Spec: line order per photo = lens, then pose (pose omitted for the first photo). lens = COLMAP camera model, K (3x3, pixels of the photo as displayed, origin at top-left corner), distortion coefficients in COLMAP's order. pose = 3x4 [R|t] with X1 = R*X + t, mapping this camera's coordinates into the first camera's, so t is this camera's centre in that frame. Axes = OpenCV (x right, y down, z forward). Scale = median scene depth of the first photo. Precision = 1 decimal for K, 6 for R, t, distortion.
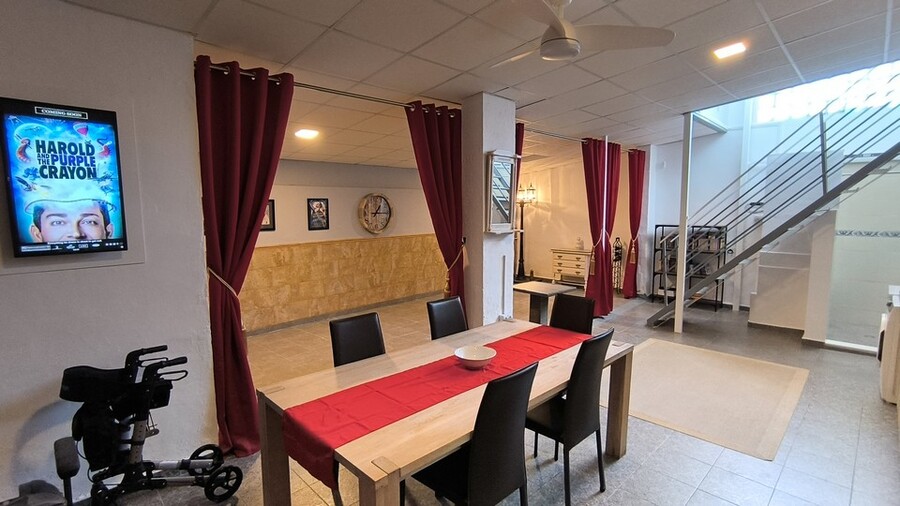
lens RADIAL K [[426.5, 0, 468.3], [0, 426.5, 251.3], [0, 0, 1]] dist [-0.037956, 0.024832]
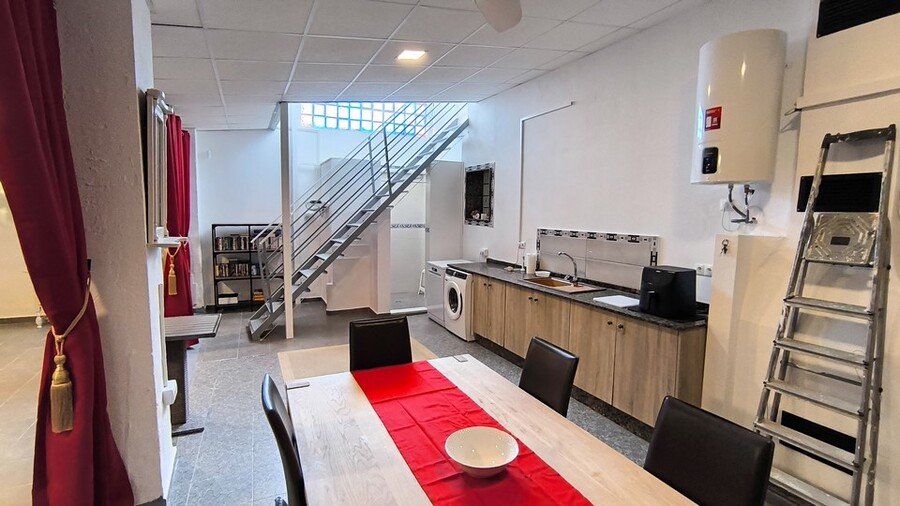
lens RADIAL K [[409.2, 0, 450.0], [0, 409.2, 253.0], [0, 0, 1]] dist [-0.039586, 0.021709]
pose [[0.341643, -0.092117, 0.935305, -0.190922], [0.081245, 0.994354, 0.068256, -0.025753], [-0.936312, 0.052669, 0.347198, 0.321819]]
